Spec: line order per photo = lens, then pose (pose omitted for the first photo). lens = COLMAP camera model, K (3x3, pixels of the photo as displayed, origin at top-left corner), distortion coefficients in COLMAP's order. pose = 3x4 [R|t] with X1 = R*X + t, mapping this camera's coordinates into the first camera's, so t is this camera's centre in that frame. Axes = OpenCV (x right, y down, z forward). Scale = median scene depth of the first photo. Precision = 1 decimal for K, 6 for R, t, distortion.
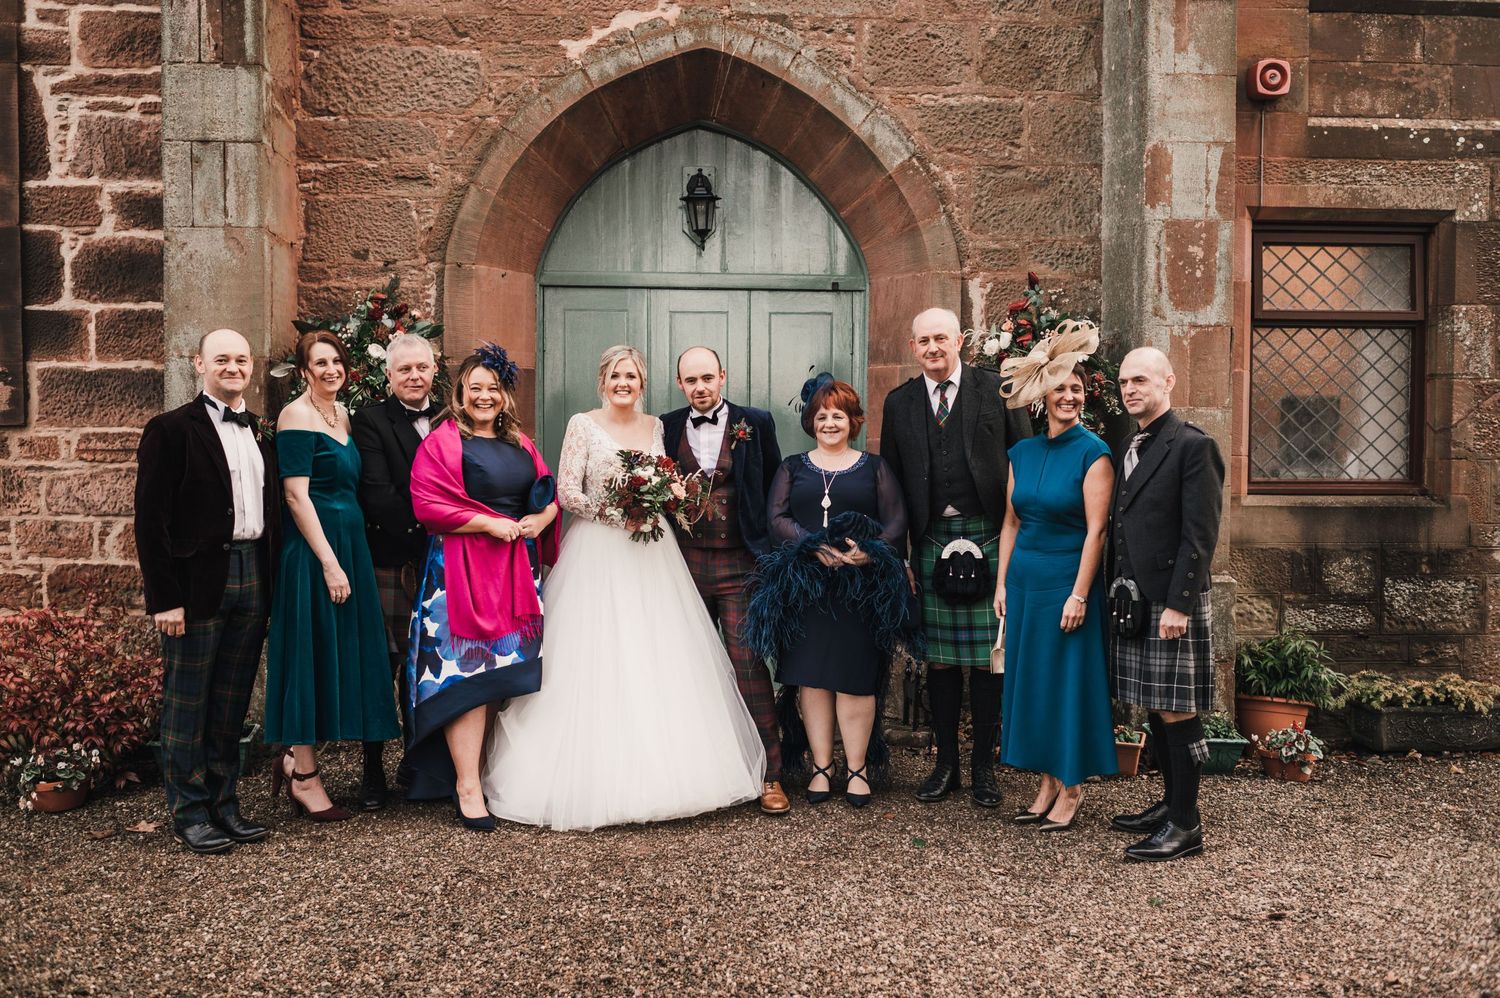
lens RADIAL K [[1489.3, 0, 750.6], [0, 1489.3, 501.1], [0, 0, 1]] dist [-0.001554, -0.004612]
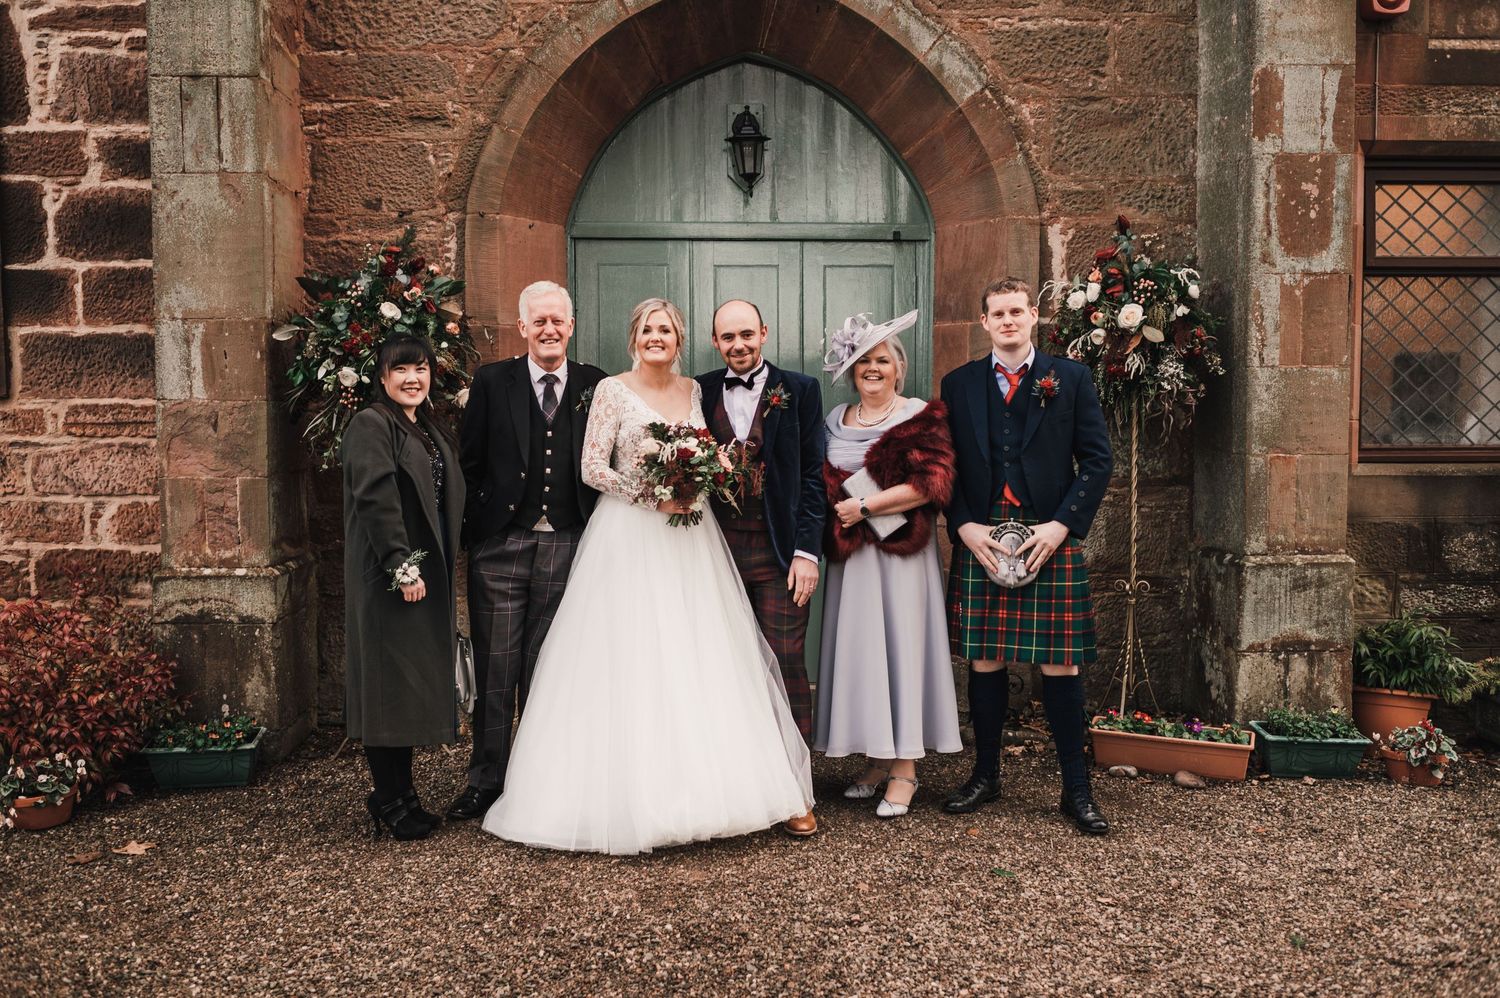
lens RADIAL K [[1488.3, 0, 750.1], [0, 1488.3, 501.8], [0, 0, 1]] dist [0.000271, -0.008754]
pose [[0.999773, -0.006883, -0.020149, -0.016419], [0.007333, 0.999724, 0.022330, -0.003867], [0.019989, -0.022473, 0.999548, 0.099318]]
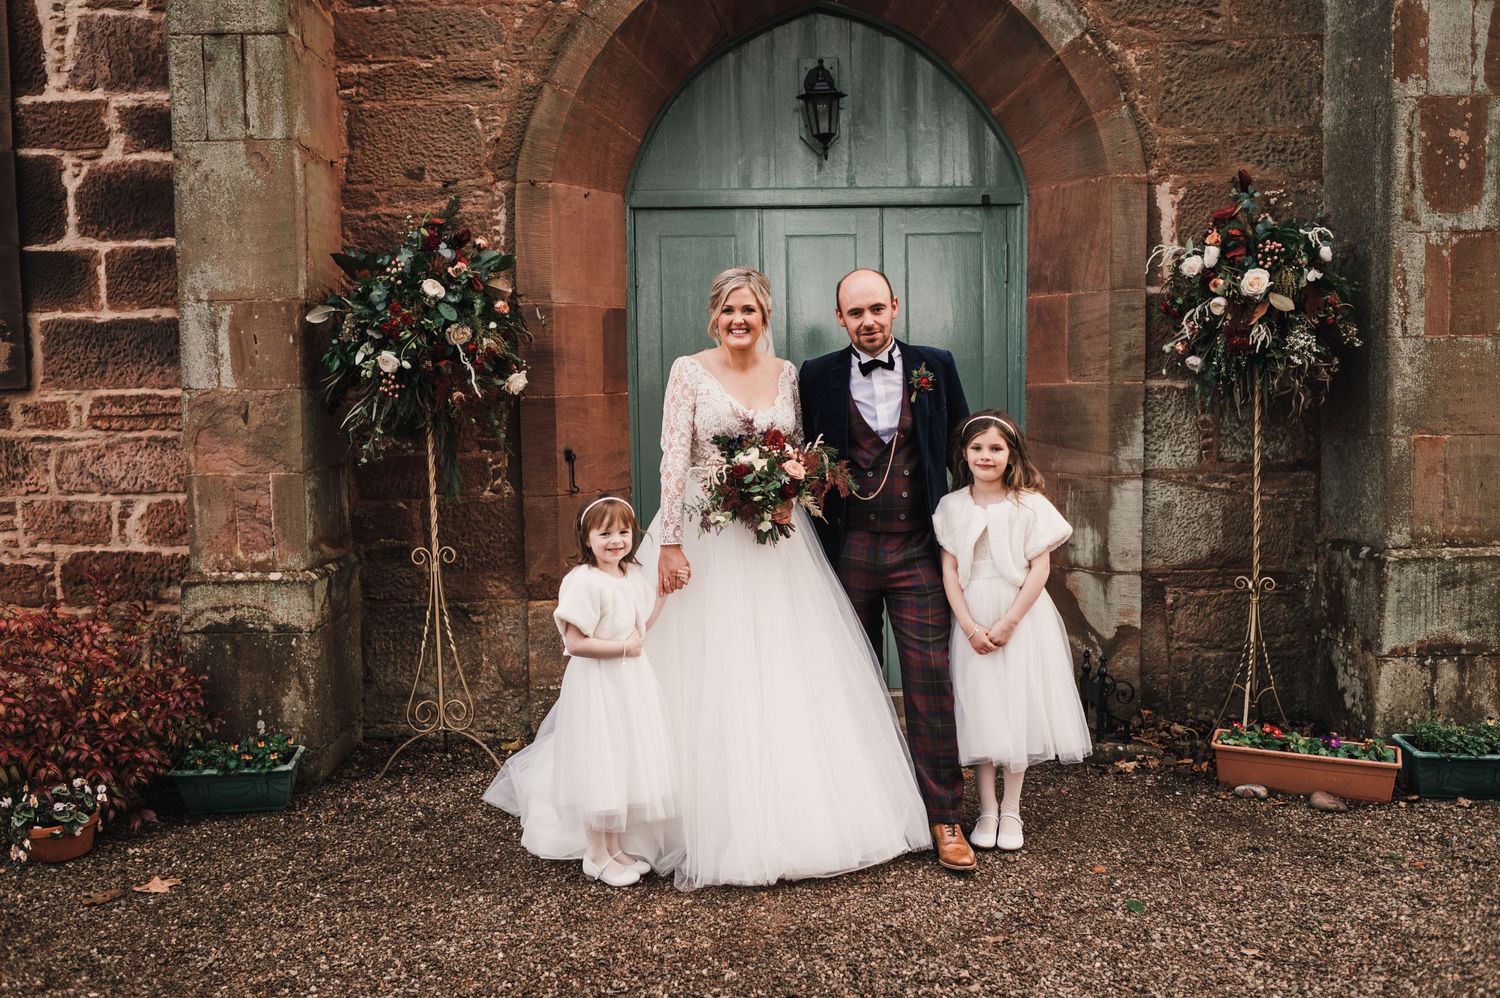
lens RADIAL K [[1489.3, 0, 750.6], [0, 1489.3, 501.1], [0, 0, 1]] dist [-0.001554, -0.004612]
pose [[0.998049, -0.016056, -0.060331, -0.028240], [0.018026, 0.999318, 0.032242, -0.006913], [0.059772, -0.033267, 0.997658, 0.178131]]
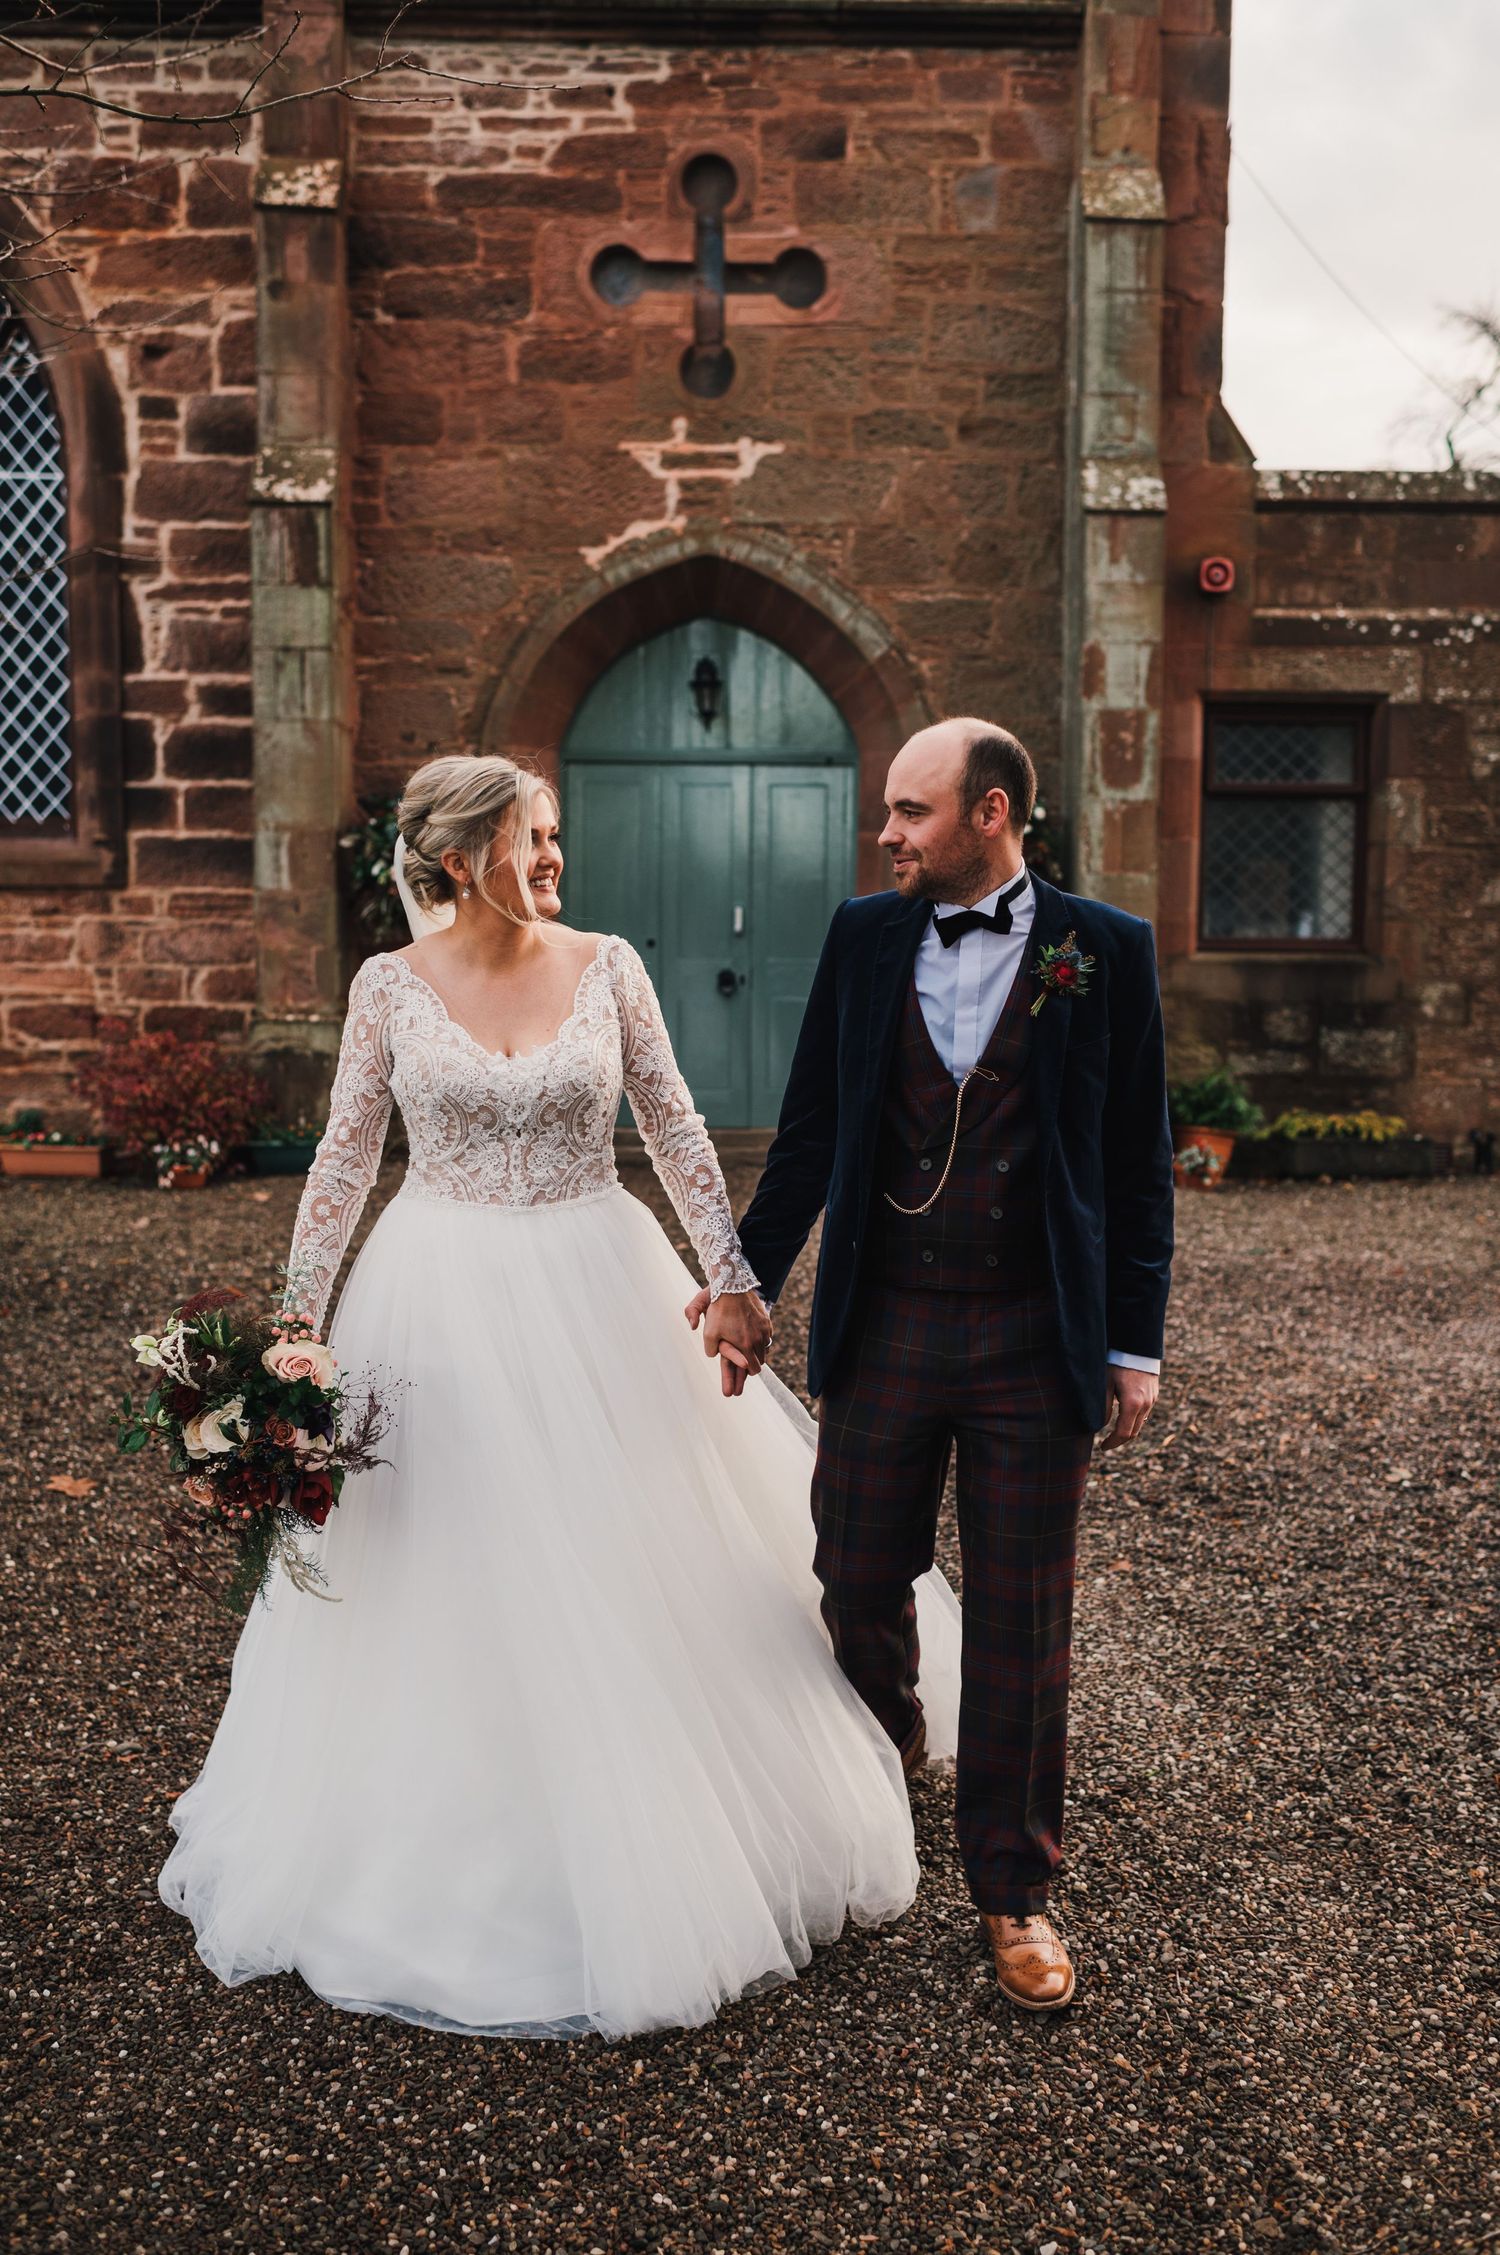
lens RADIAL K [[2249.3, 0, 754.0], [0, 2249.3, 1131.6], [0, 0, 1]] dist [-0.010911, -0.008192]
pose [[0.998428, 0.008325, -0.055428, 0.103941], [-0.005287, 0.998488, 0.054724, 0.042101], [0.055799, -0.054345, 0.996962, -0.734623]]
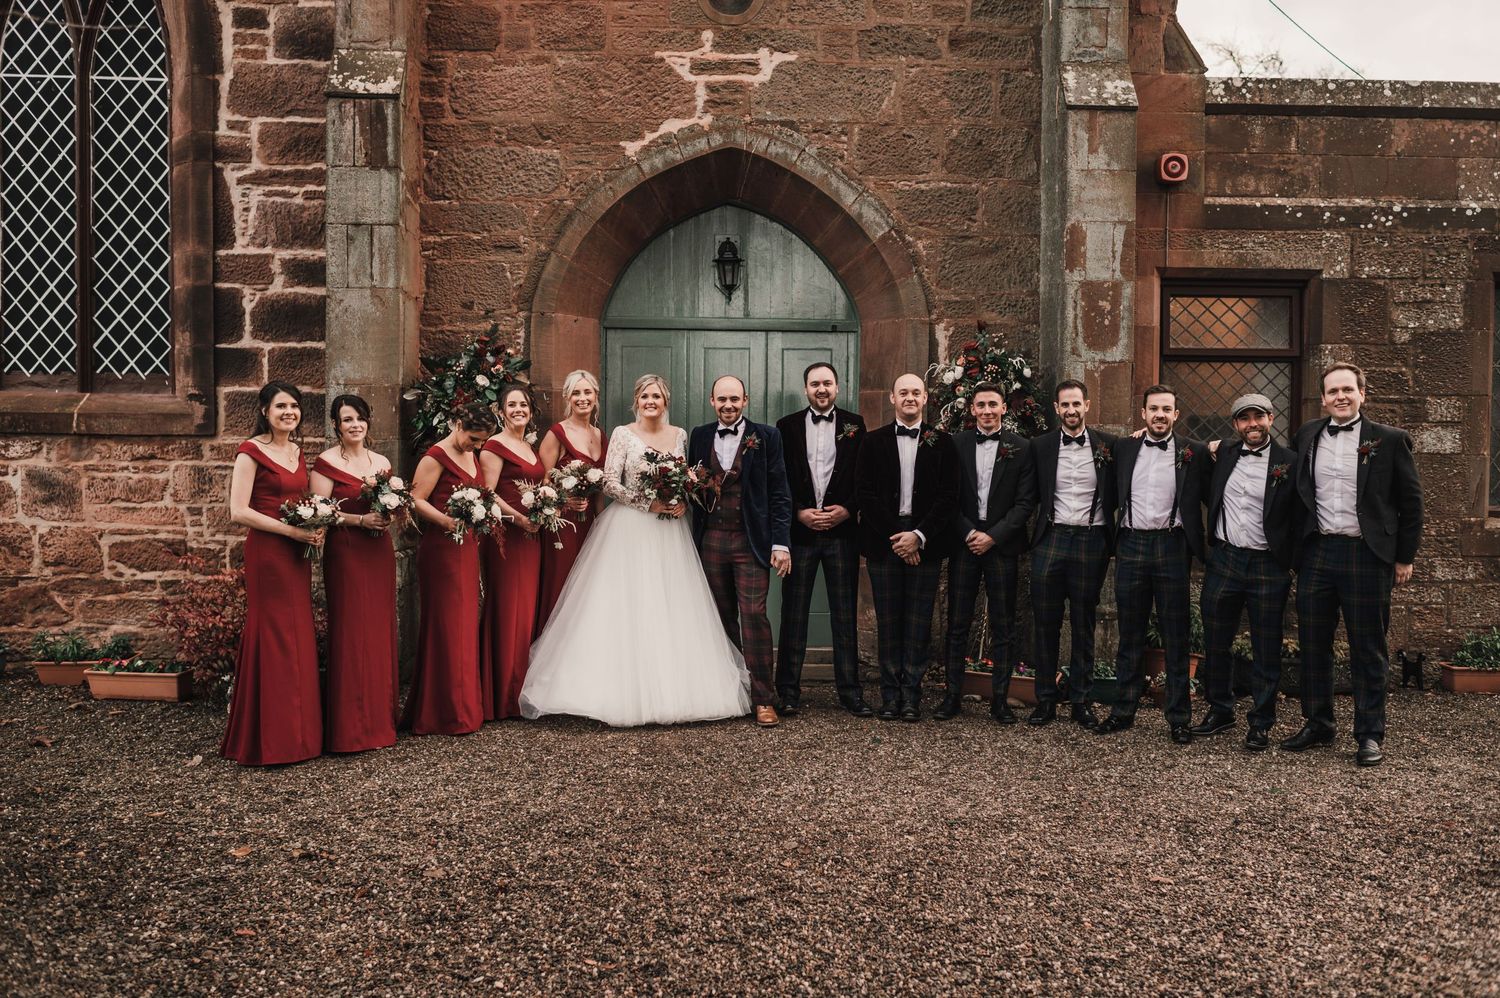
lens RADIAL K [[1489.3, 0, 750.6], [0, 1489.3, 501.1], [0, 0, 1]] dist [-0.001554, -0.004612]
pose [[0.999299, 0.005485, -0.037030, 0.036274], [-0.005780, 0.999952, -0.007860, 0.015320], [0.036985, 0.008069, 0.999283, -0.298598]]
